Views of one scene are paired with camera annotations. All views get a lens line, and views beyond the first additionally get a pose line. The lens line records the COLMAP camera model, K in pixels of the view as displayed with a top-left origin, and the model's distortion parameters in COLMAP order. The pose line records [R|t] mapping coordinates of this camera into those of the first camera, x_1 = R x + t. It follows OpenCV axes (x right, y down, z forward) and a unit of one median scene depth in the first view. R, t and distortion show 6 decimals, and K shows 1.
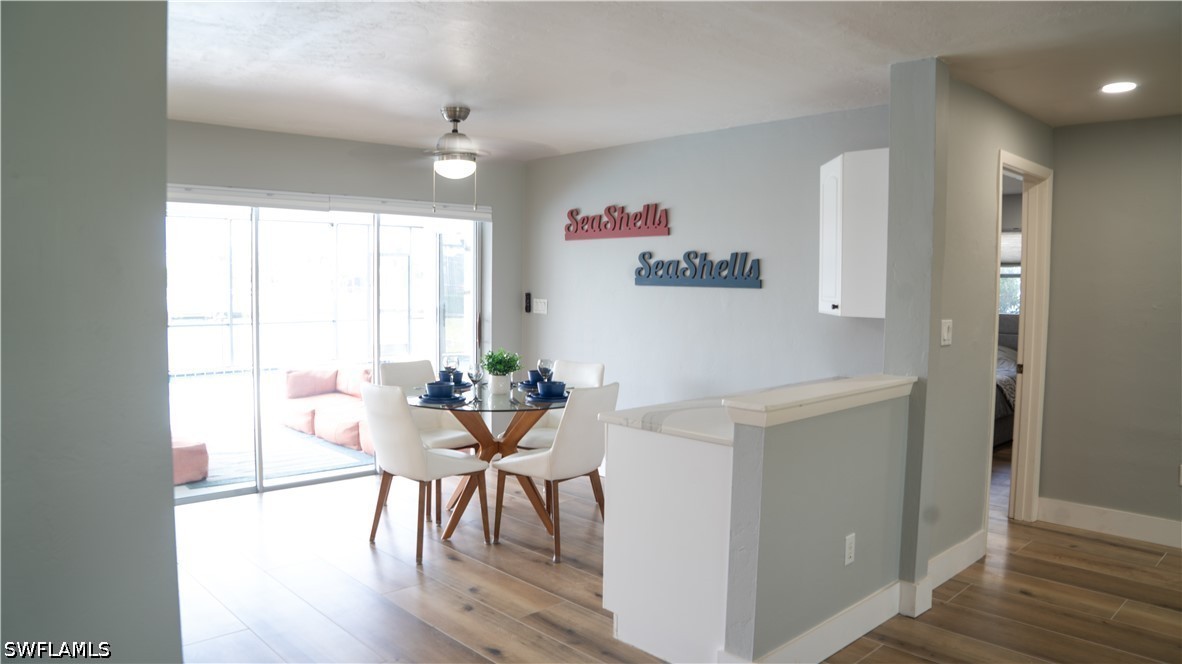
lens RADIAL K [[811.4, 0, 584.2], [0, 811.4, 330.8], [0, 0, 1]] dist [-0.150654, 0.080317]
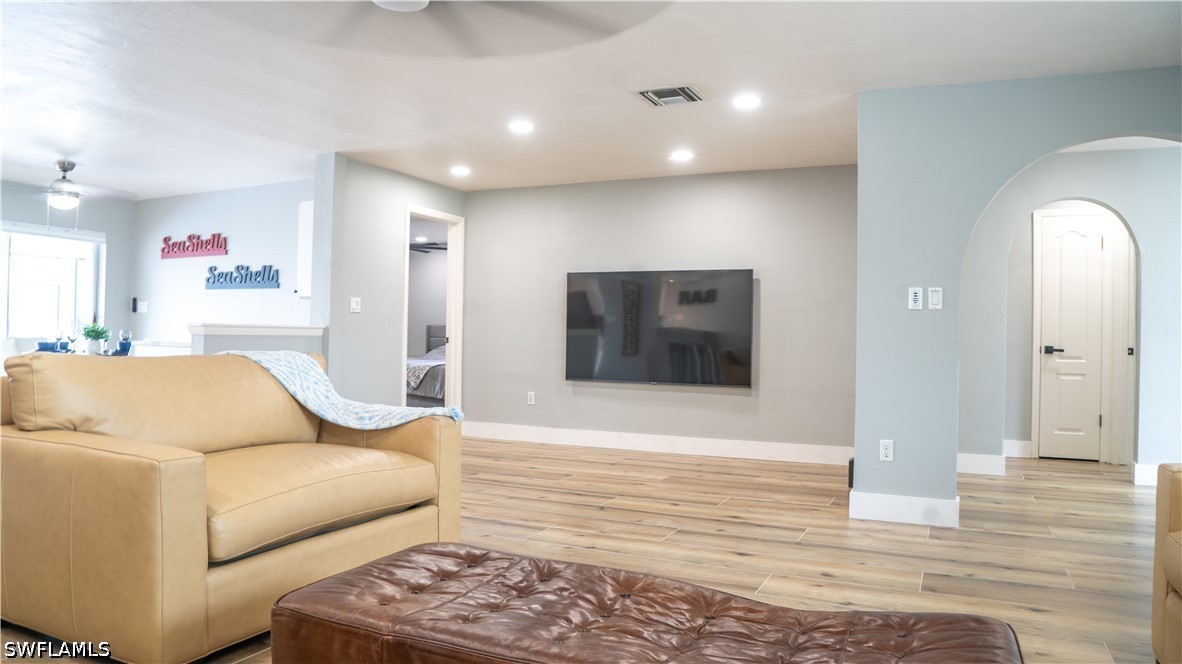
lens RADIAL K [[811.4, 0, 584.2], [0, 811.4, 330.8], [0, 0, 1]] dist [-0.150654, 0.080317]
pose [[0.933285, 0.008410, 0.359038, 0.199604], [0.015340, 0.997880, -0.063249, 0.122646], [-0.358809, 0.064537, 0.931177, -0.572978]]
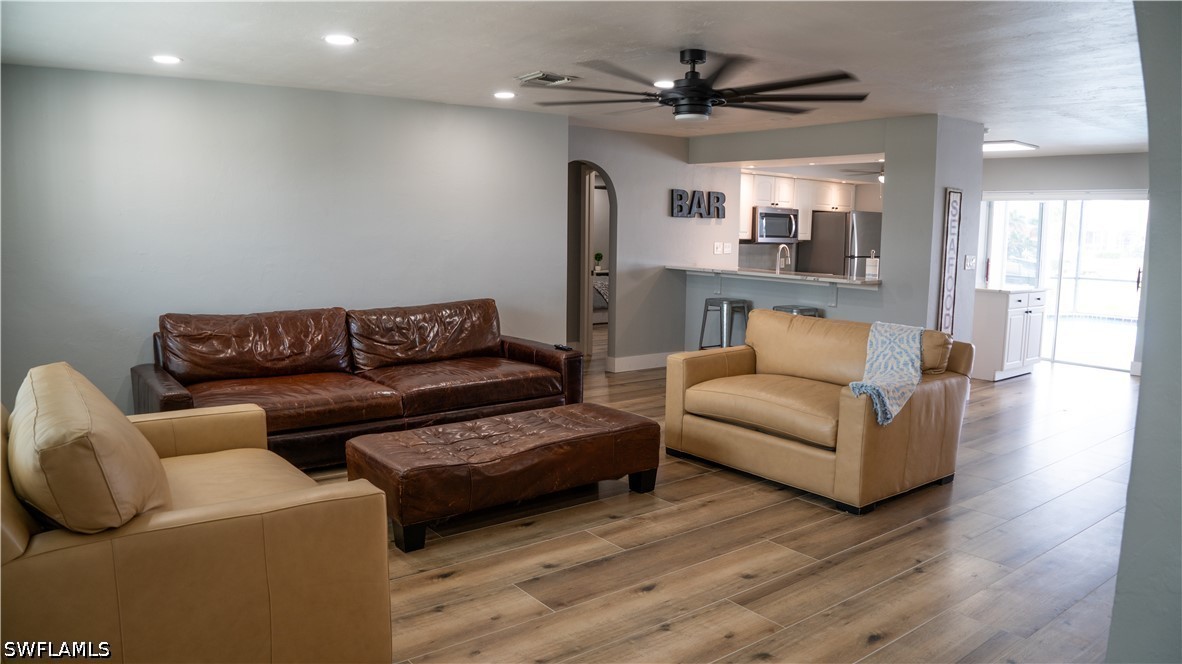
lens RADIAL K [[811.4, 0, 584.2], [0, 811.4, 330.8], [0, 0, 1]] dist [-0.150654, 0.080317]
pose [[-0.102332, 0.116186, -0.987942, 1.086455], [-0.084273, 0.988573, 0.124989, 0.021674], [0.991174, 0.096047, -0.091371, -0.134654]]
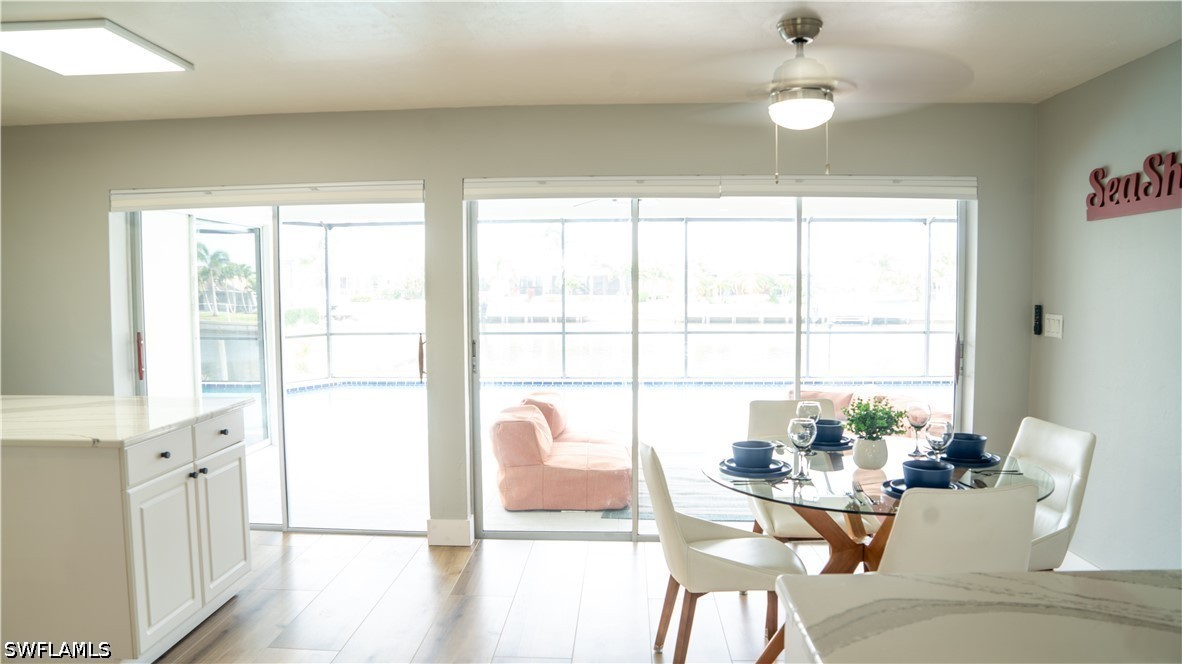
lens RADIAL K [[811.4, 0, 584.2], [0, 811.4, 330.8], [0, 0, 1]] dist [-0.150654, 0.080317]
pose [[0.692931, 0.028298, -0.720448, 0.155513], [-0.035557, 0.999355, 0.005054, -0.019454], [0.720127, 0.022115, 0.693490, 0.362806]]
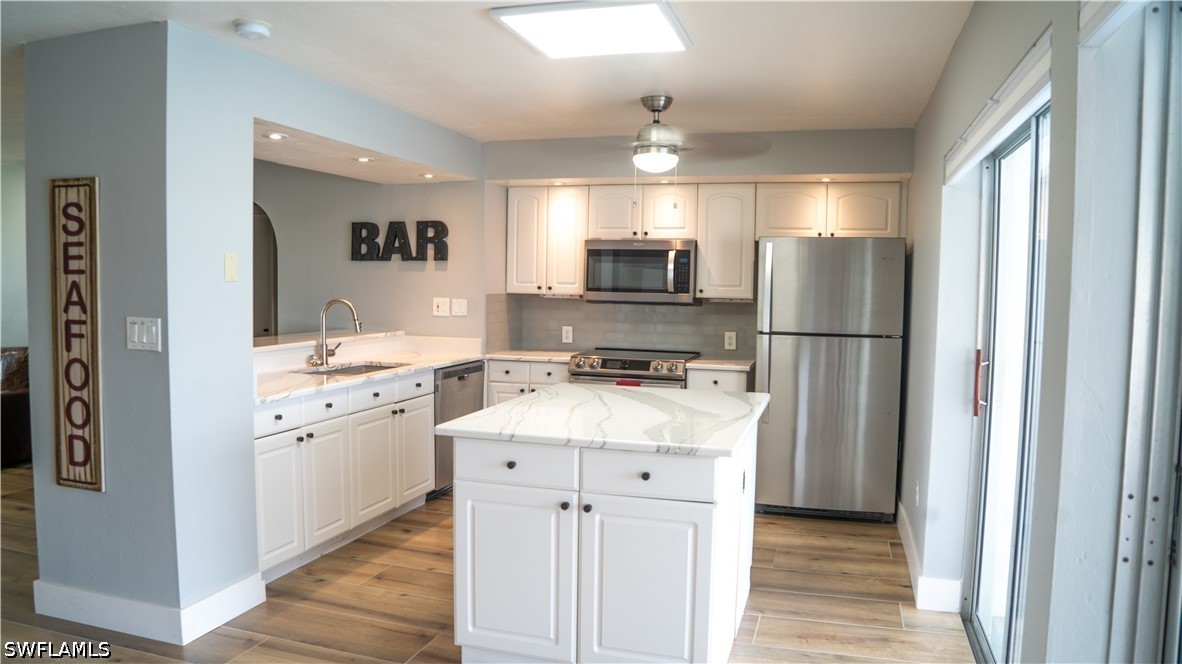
lens RADIAL K [[811.4, 0, 584.2], [0, 811.4, 330.8], [0, 0, 1]] dist [-0.150654, 0.080317]
pose [[-0.875498, 0.019653, -0.482821, -0.165715], [-0.050910, 0.989861, 0.132606, -0.077133], [0.480532, 0.140677, -0.865621, 0.930670]]
